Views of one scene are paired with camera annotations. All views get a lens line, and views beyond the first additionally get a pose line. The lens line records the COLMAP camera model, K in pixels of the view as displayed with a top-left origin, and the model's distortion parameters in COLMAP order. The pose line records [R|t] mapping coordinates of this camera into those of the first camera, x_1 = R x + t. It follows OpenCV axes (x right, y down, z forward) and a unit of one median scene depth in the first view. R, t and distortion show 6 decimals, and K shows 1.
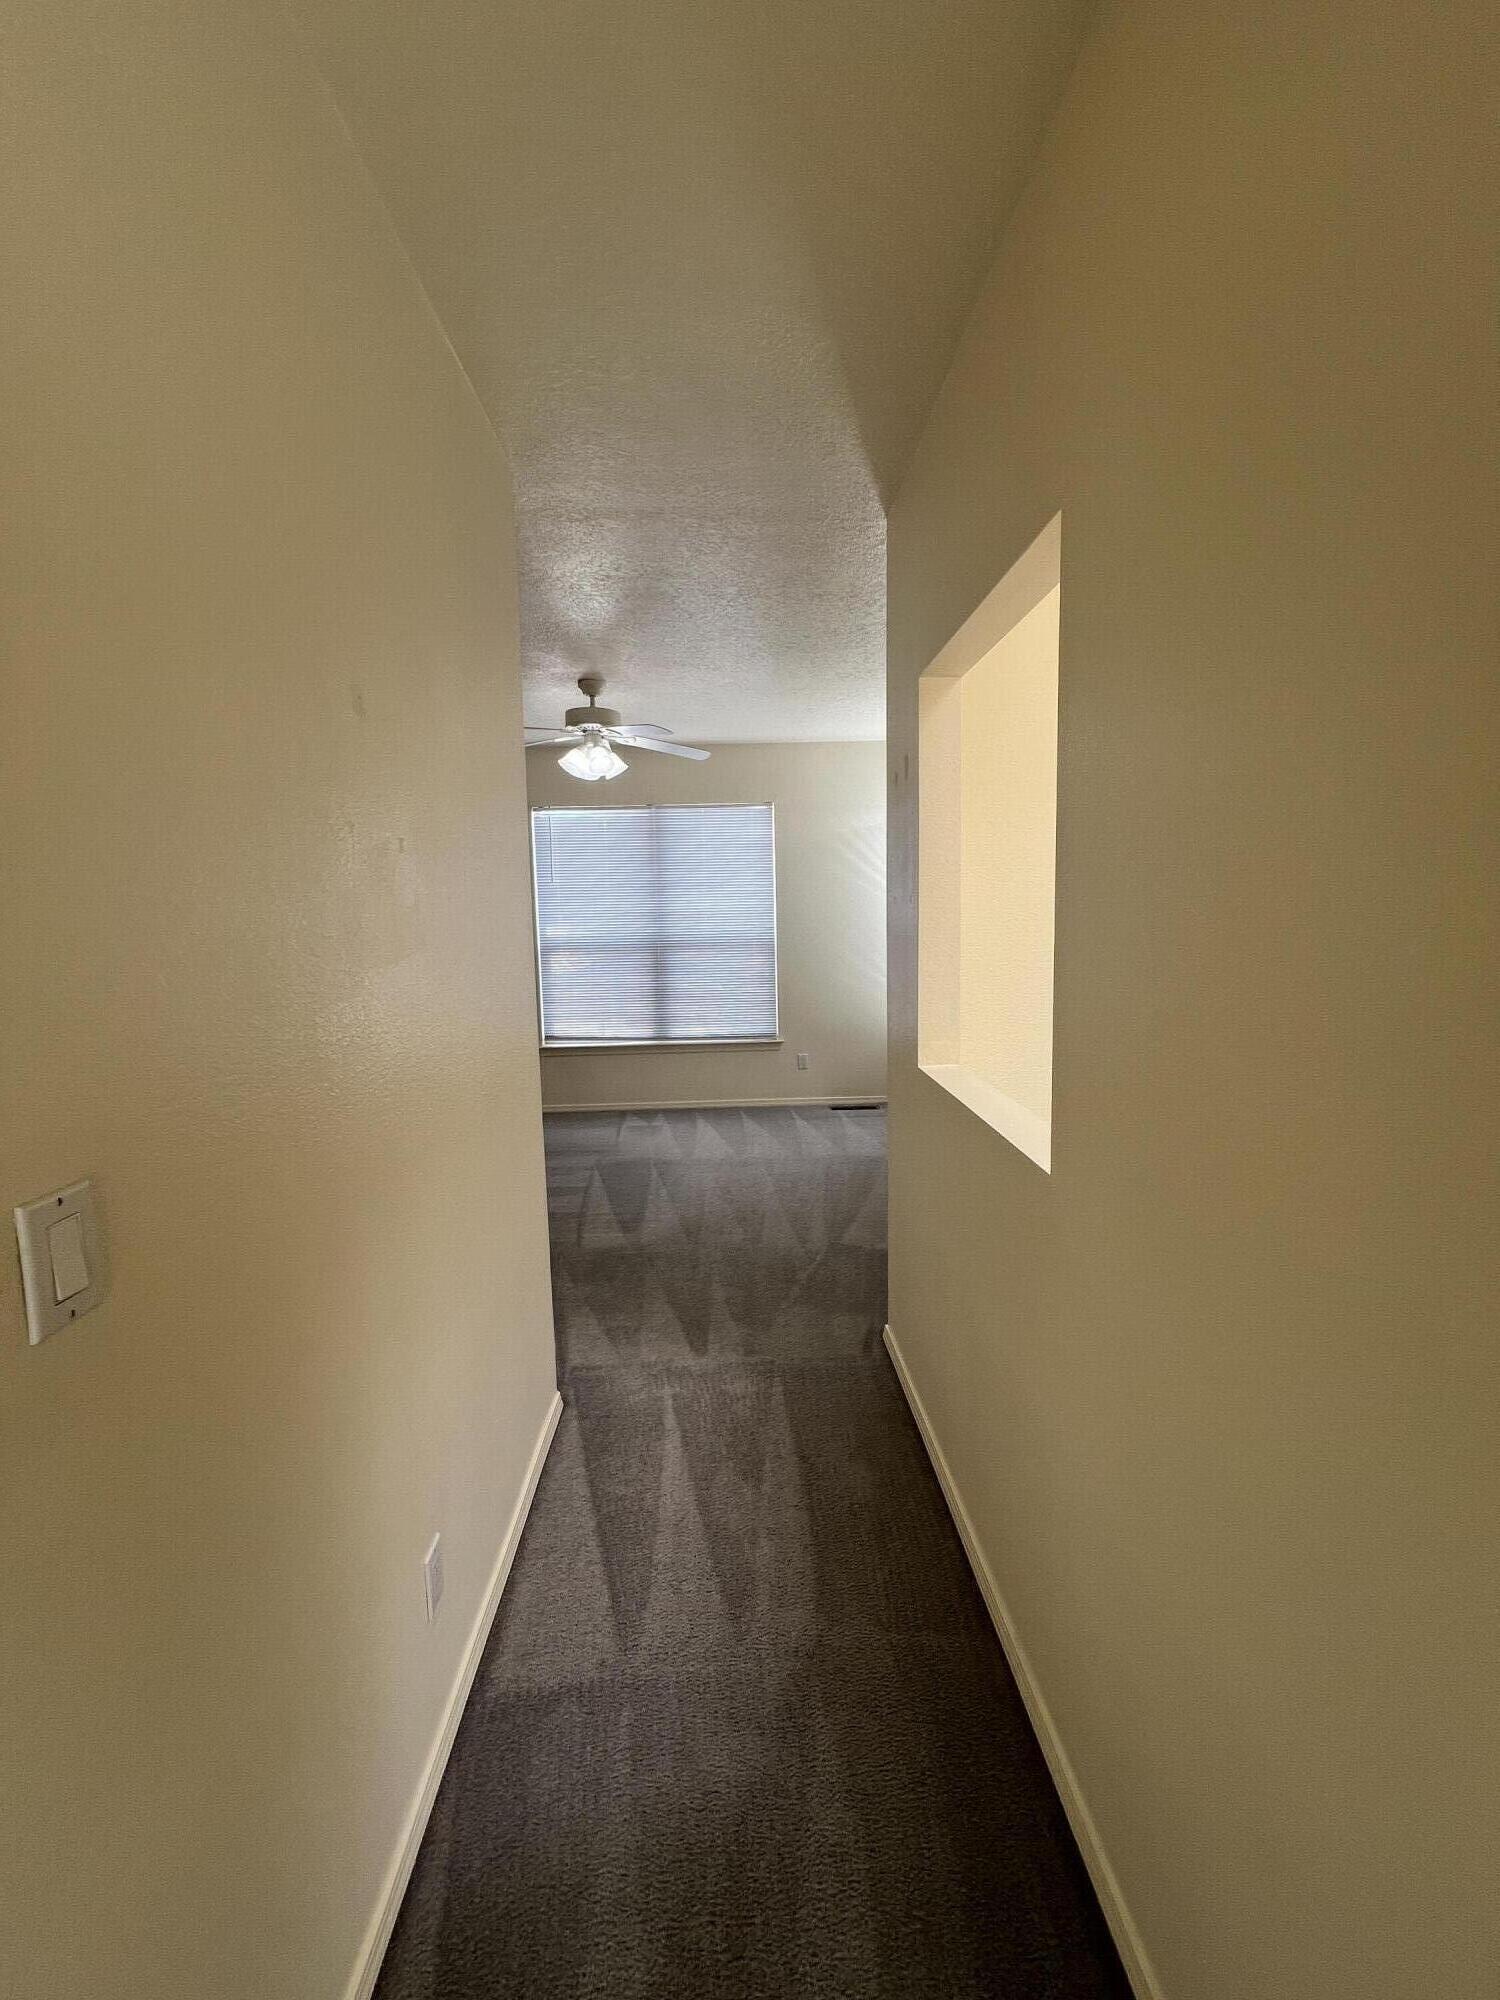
lens RADIAL K [[803.7, 0, 755.6], [0, 803.7, 998.2], [0, 0, 1]] dist [0.001689, -0.000123]
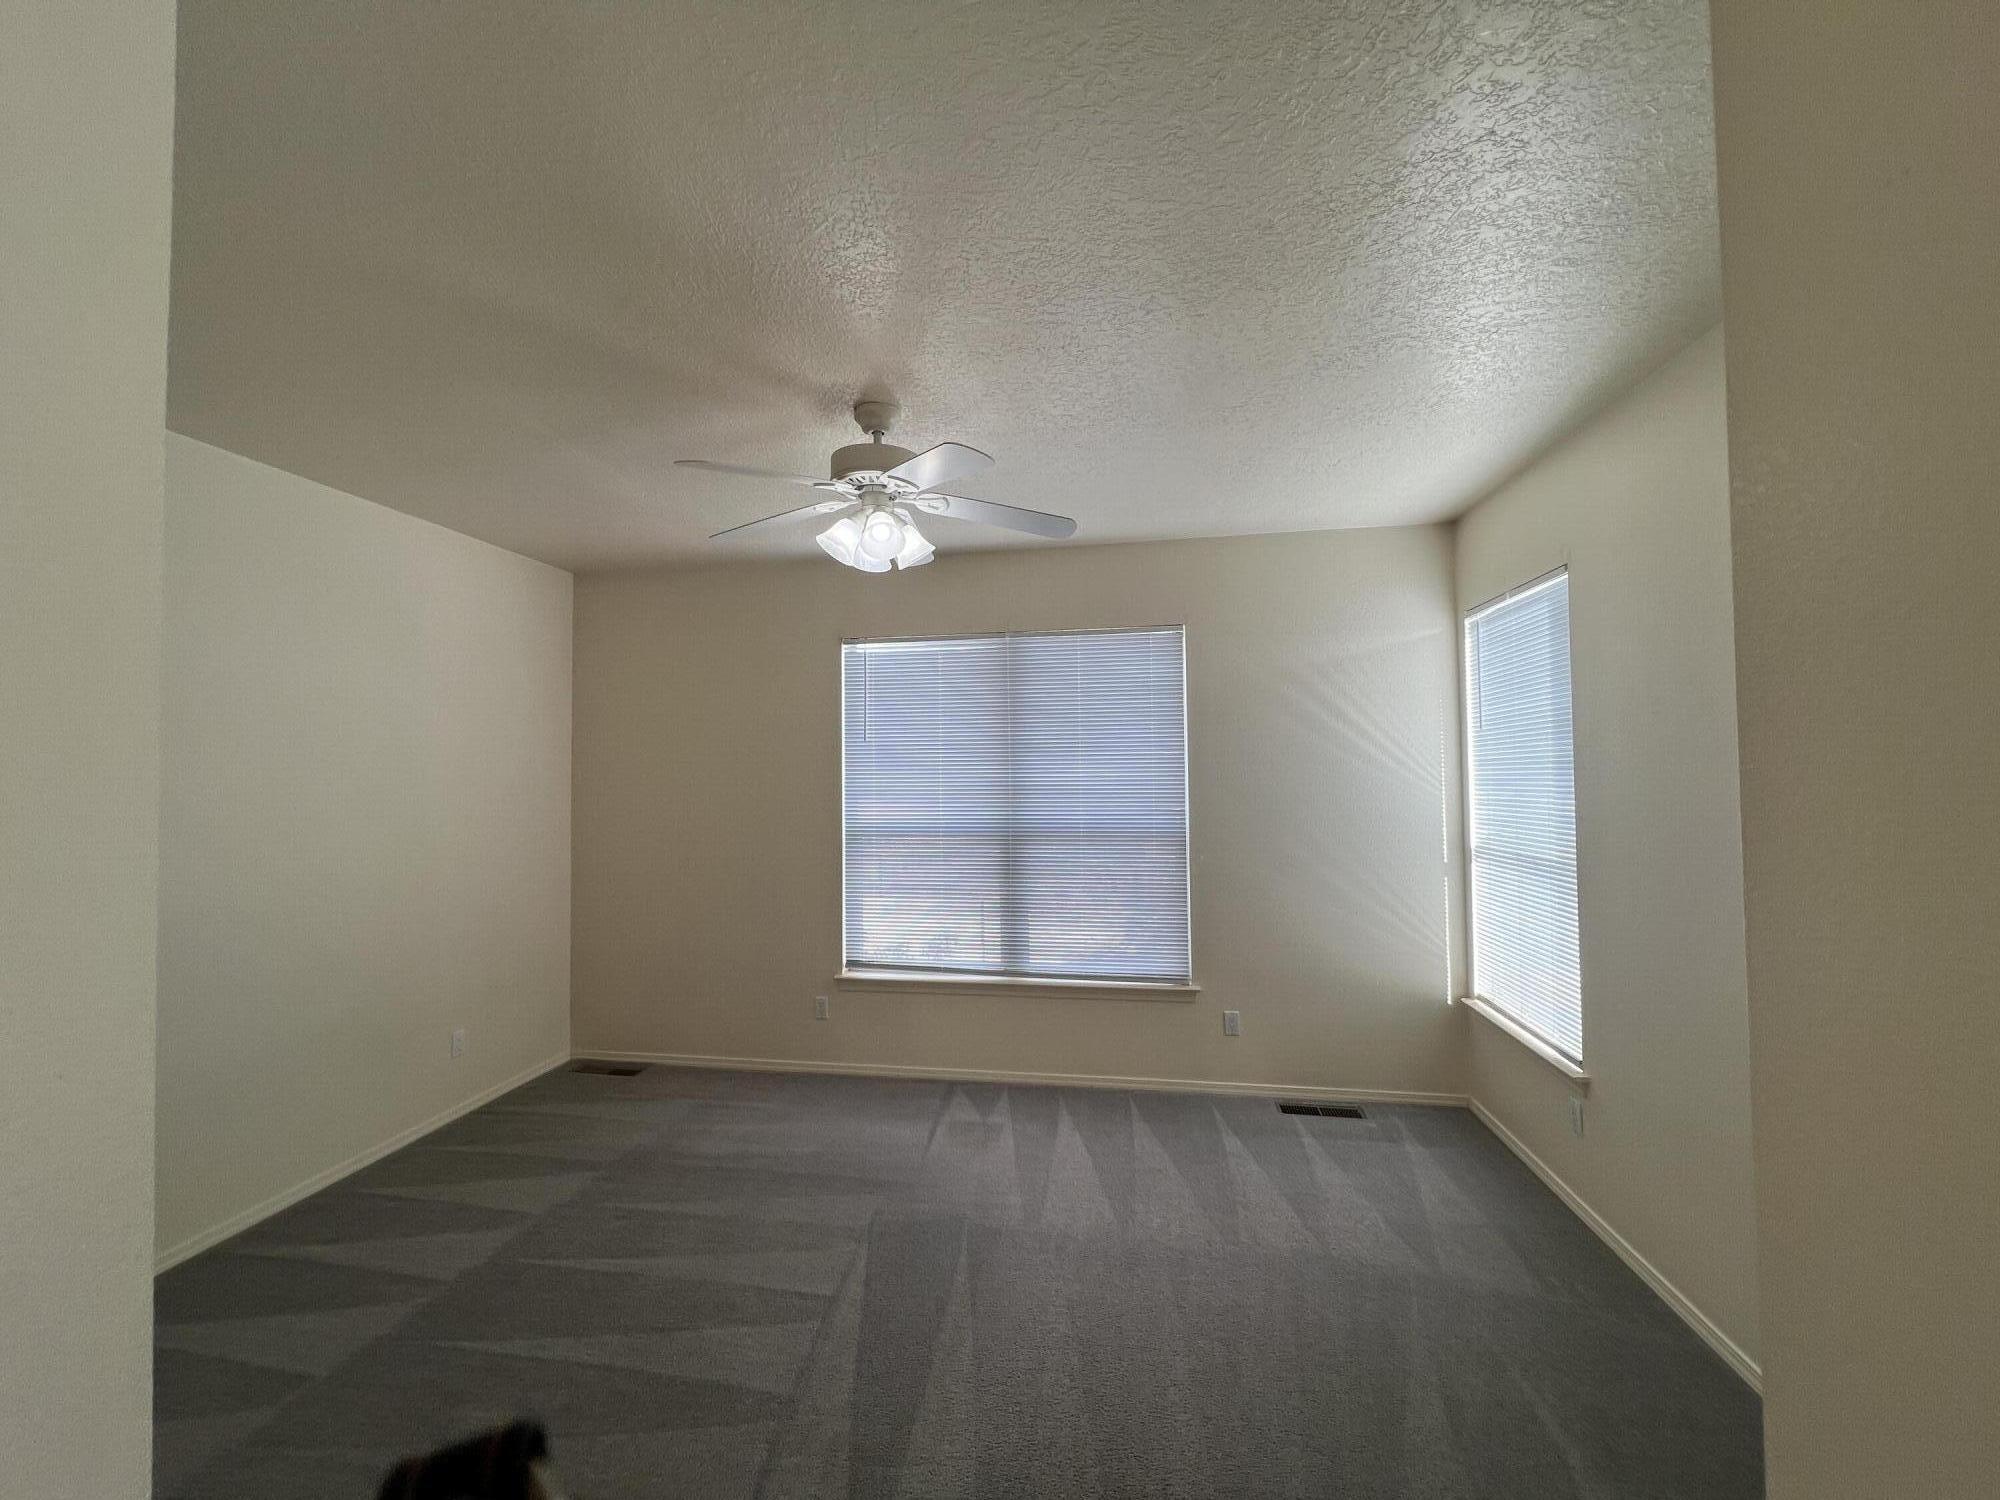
lens RADIAL K [[803.7, 0, 997.2], [0, 803.7, 753.6], [0, 0, 1]] dist [0.001689, -0.000123]
pose [[0.979675, 0.006581, -0.200484, 0.004001], [-0.033293, 0.990934, -0.130158, -0.047346], [0.197809, 0.134187, 0.971013, 0.345412]]
